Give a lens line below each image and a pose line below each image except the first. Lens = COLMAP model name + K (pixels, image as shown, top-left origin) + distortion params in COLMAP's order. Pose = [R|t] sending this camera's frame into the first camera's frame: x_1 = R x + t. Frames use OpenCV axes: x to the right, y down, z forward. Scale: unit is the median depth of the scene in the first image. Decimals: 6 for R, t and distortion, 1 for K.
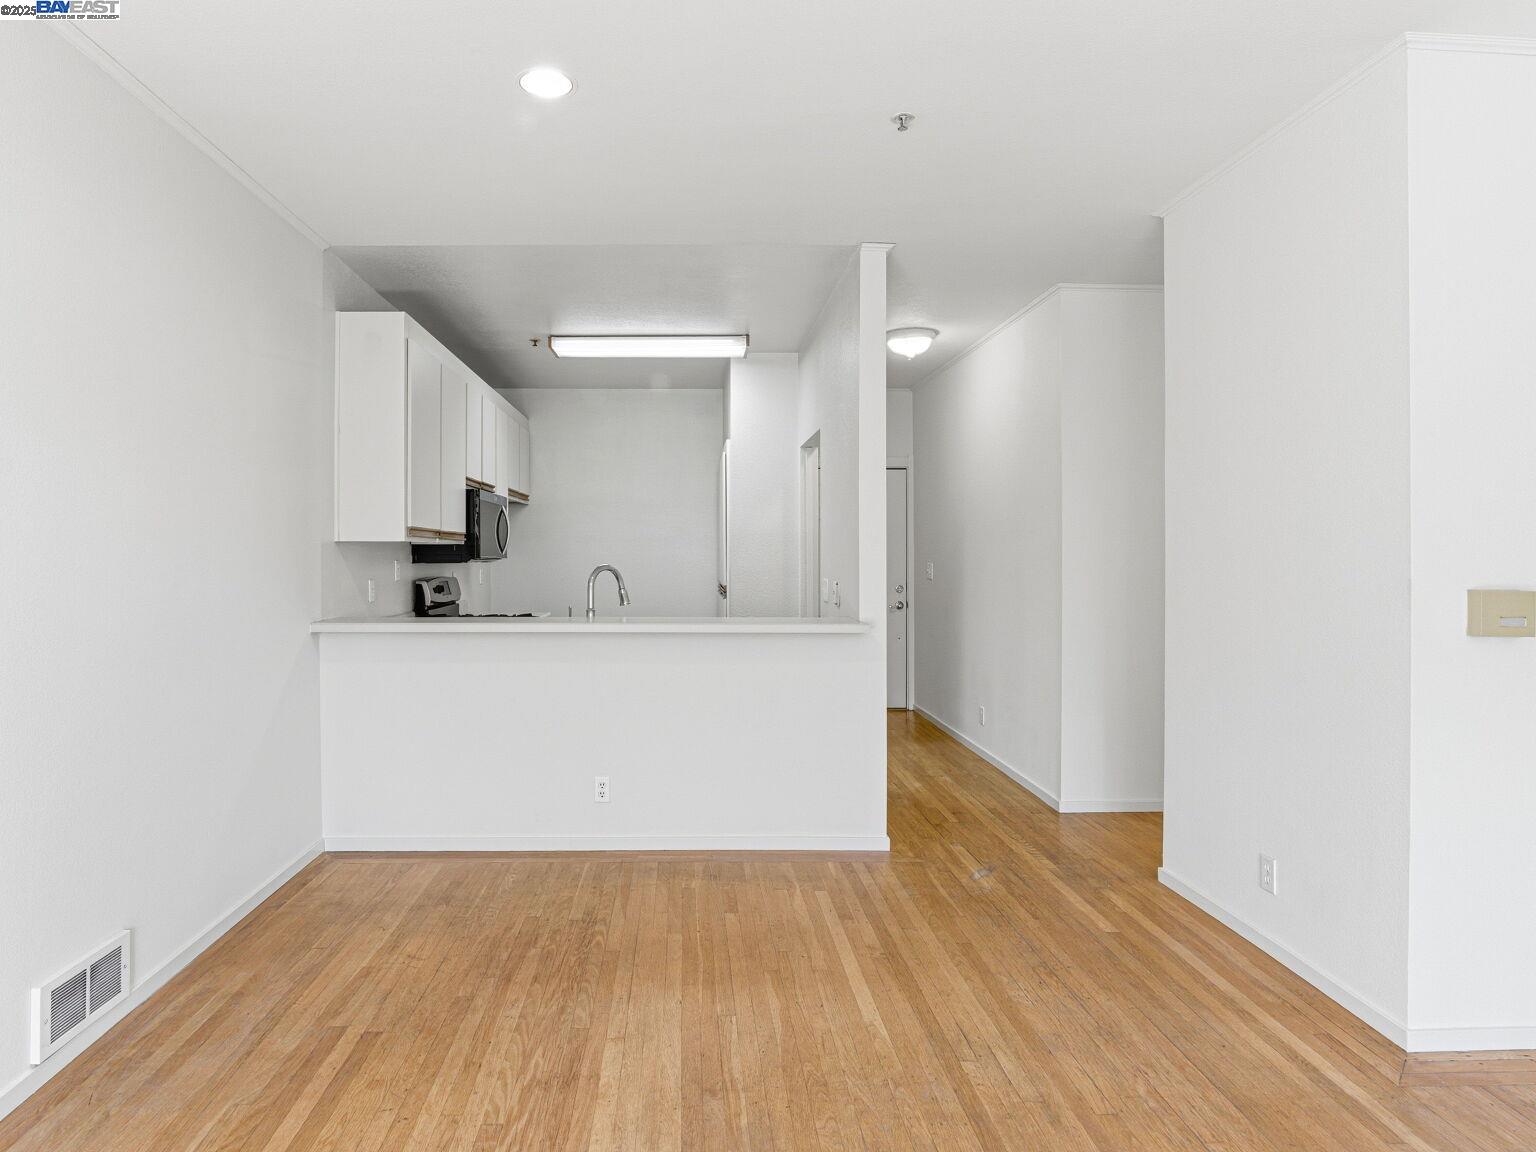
lens RADIAL K [[865.9, 0, 691.7], [0, 865.9, 553.6], [0, 0, 1]] dist [-0.024423, 0.002606]
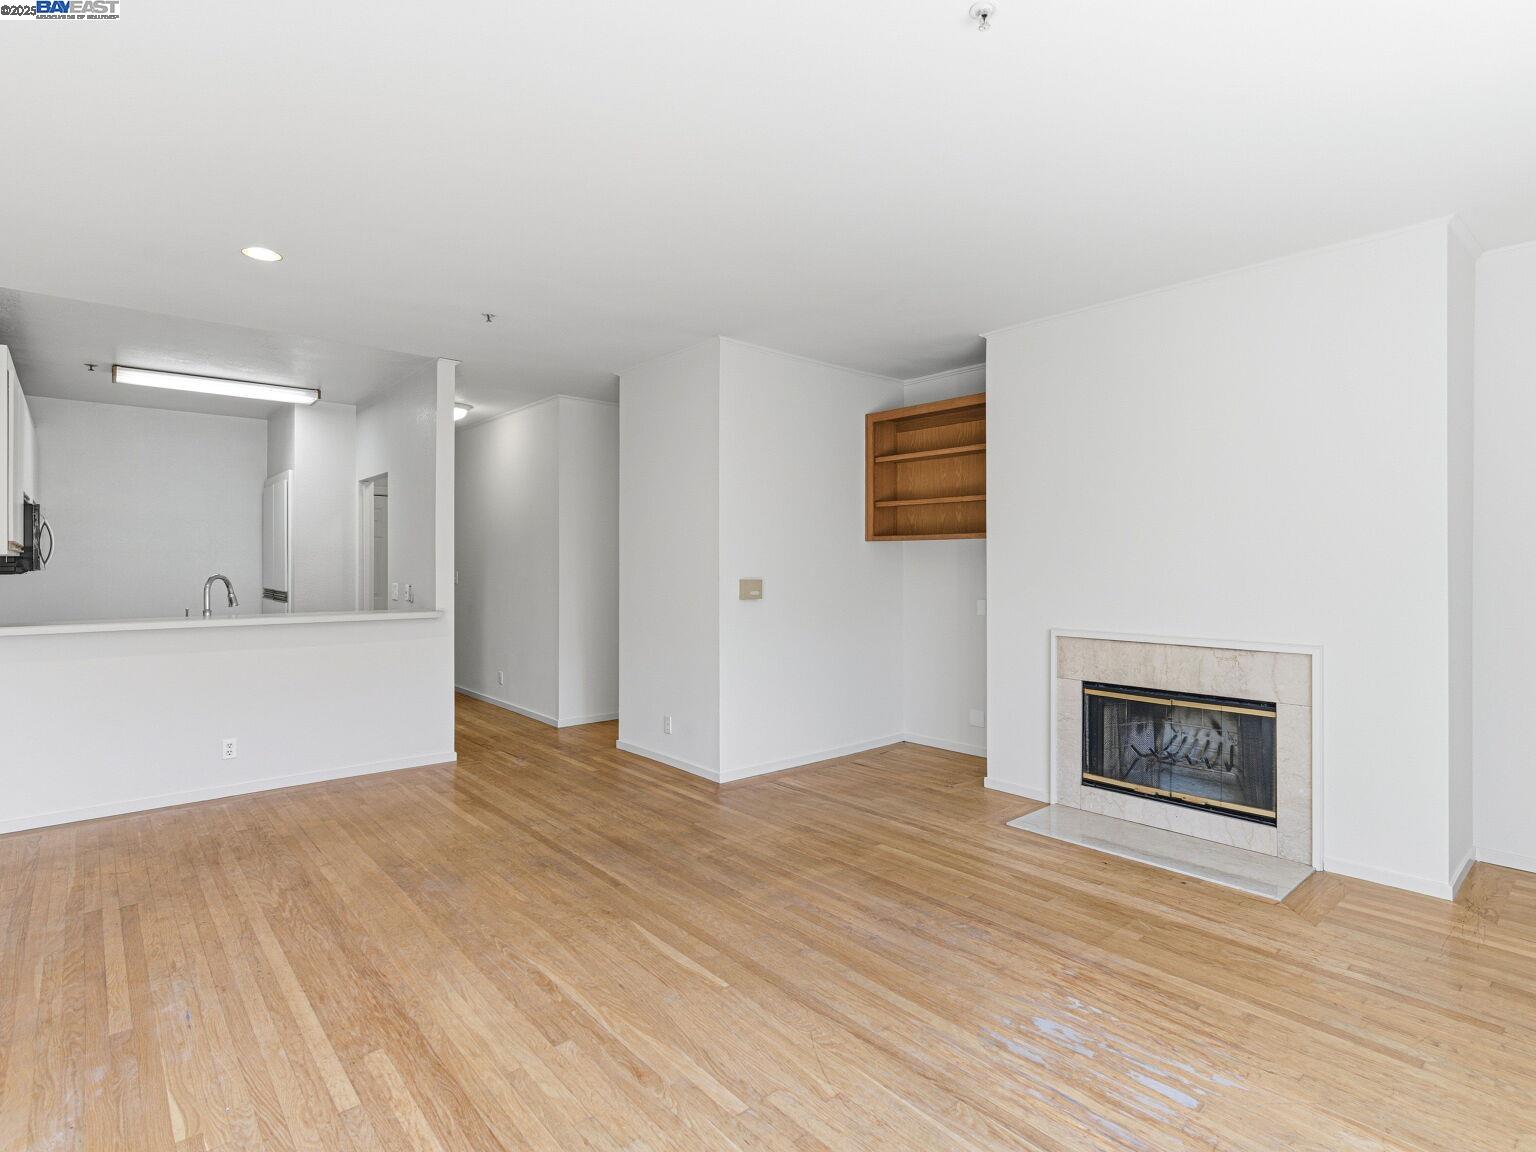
lens RADIAL K [[791.0, 0, 775.8], [0, 791.0, 561.0], [0, 0, 1]] dist [-0.005216, 0.003622]
pose [[0.756660, 0.000342, 0.653809, -0.338909], [0.000949, 0.999998, -0.001621, -0.005238], [-0.653808, 0.001847, 0.756658, -0.557691]]
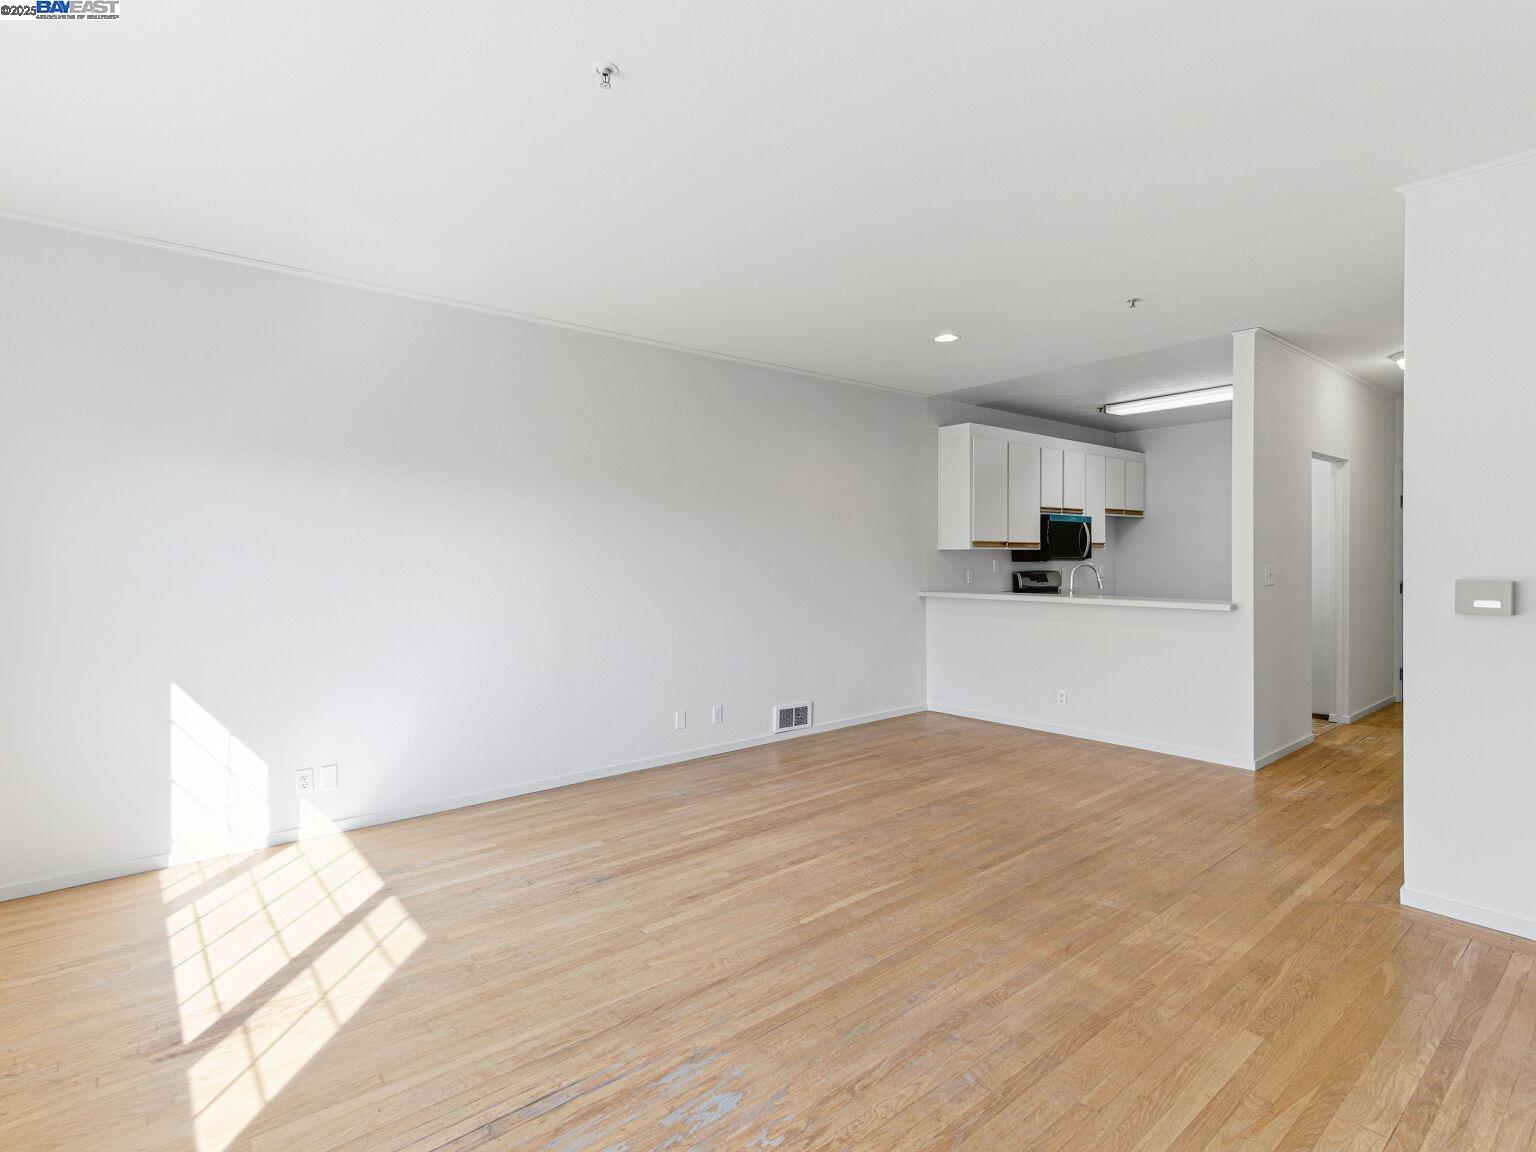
lens RADIAL K [[791.0, 0, 763.3], [0, 791.0, 560.9], [0, 0, 1]] dist [-0.005216, 0.003622]
pose [[0.627414, 0.000331, -0.778685, 0.948993], [0.007003, 0.999957, 0.006067, -0.004320], [0.778654, -0.009260, 0.627385, -0.525963]]
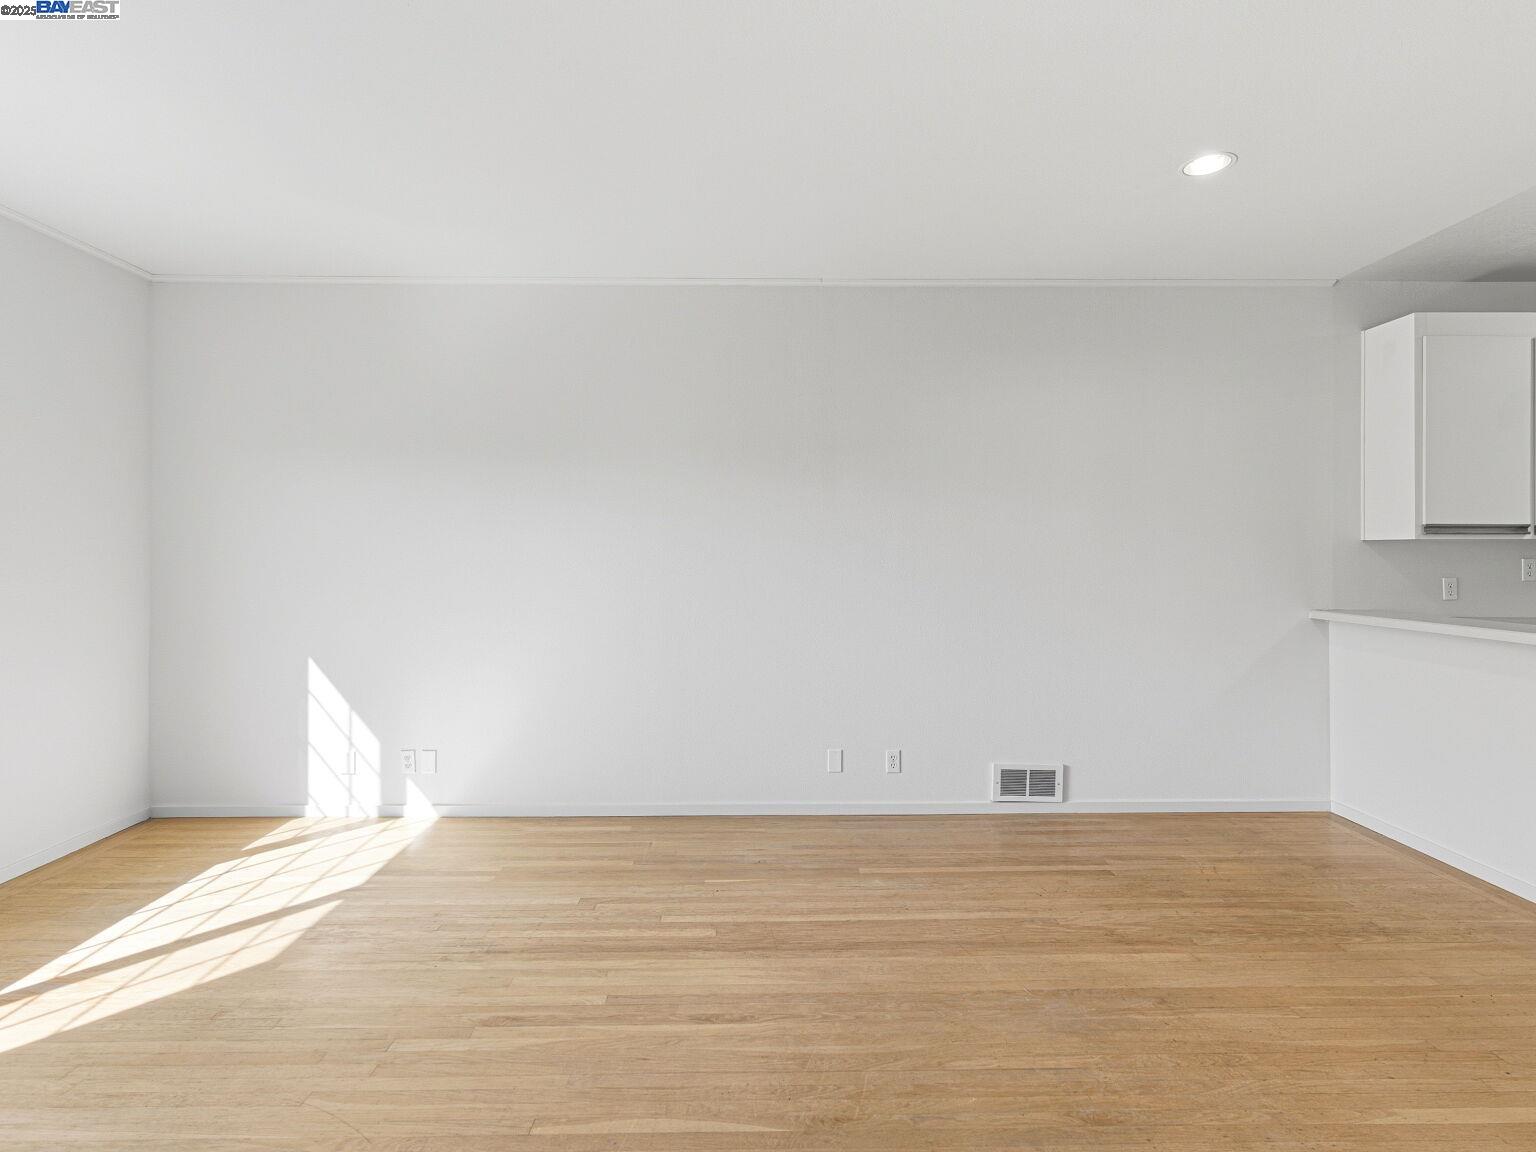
lens RADIAL K [[791.0, 0, 763.1], [0, 791.0, 548.8], [0, 0, 1]] dist [-0.005216, 0.003622]
pose [[-0.009653, -0.005841, -0.999936, 0.826895], [0.001794, 0.999981, -0.005858, 0.001463], [0.999952, -0.001851, -0.009642, 0.333064]]
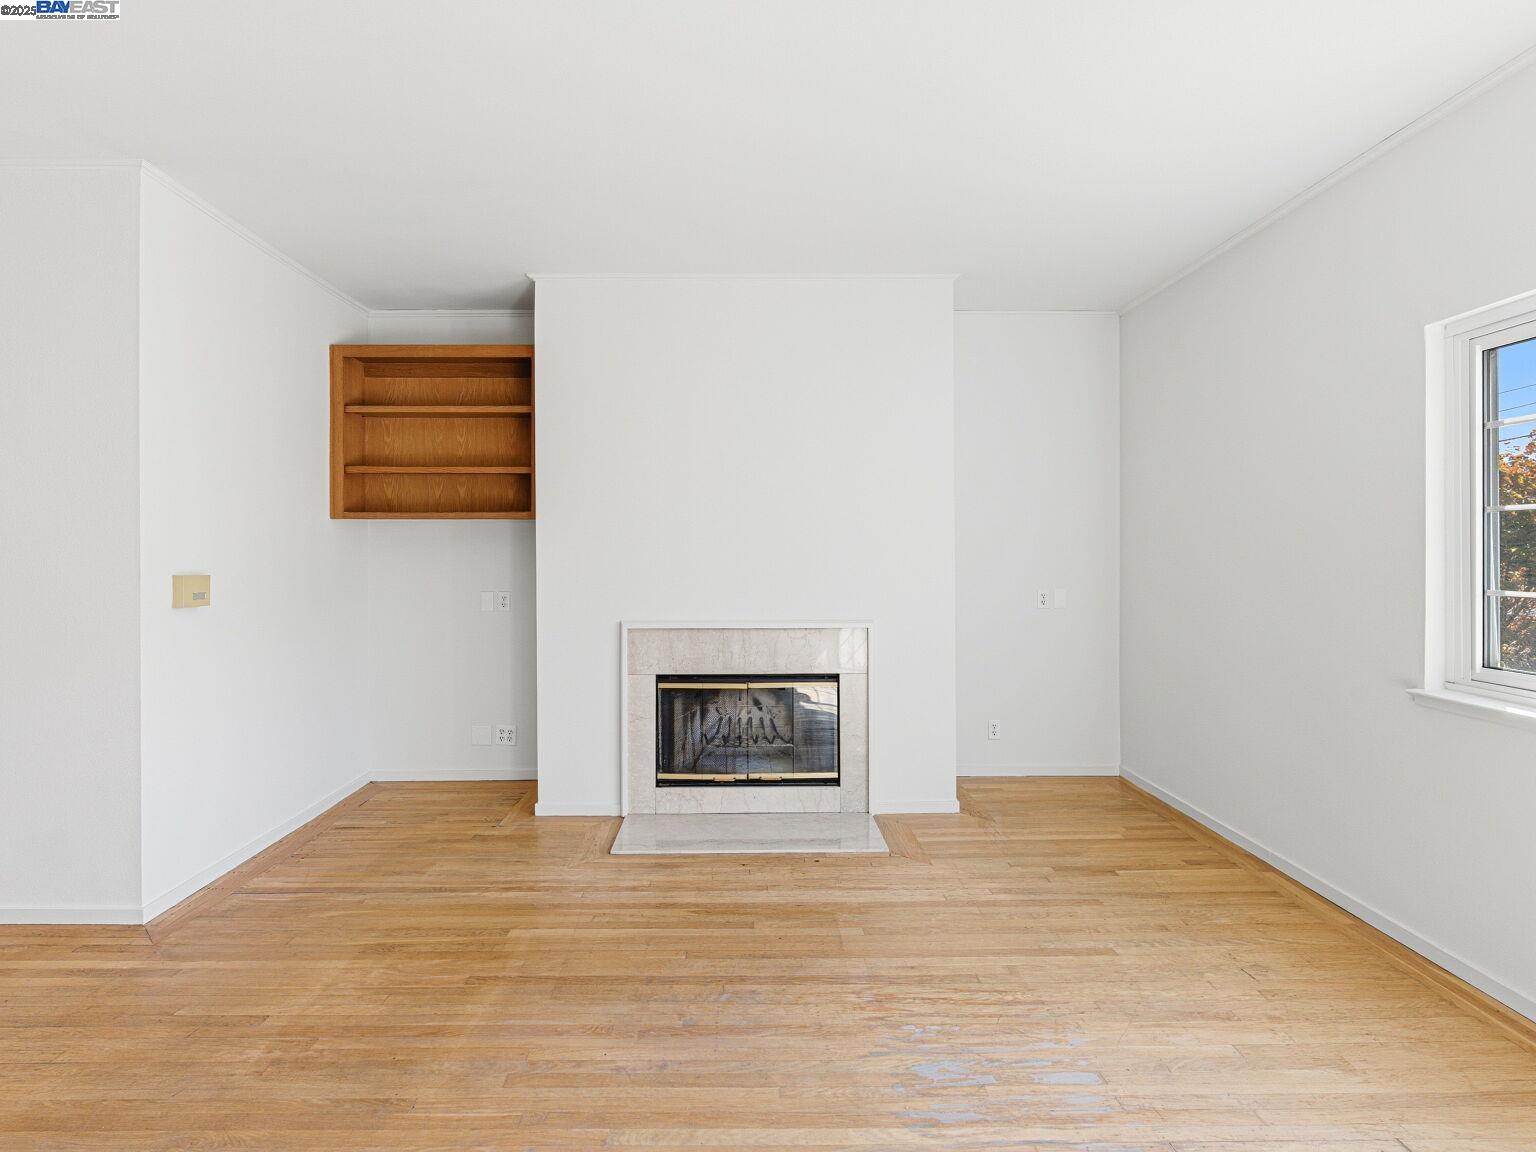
lens RADIAL K [[791.0, 0, 752.6], [0, 791.0, 548.5], [0, 0, 1]] dist [-0.005216, 0.003622]
pose [[0.000699, 0.000511, 1.000000, -0.312748], [0.001104, 0.999999, -0.000512, -0.001831], [-0.999999, 0.001104, 0.000698, 0.029474]]
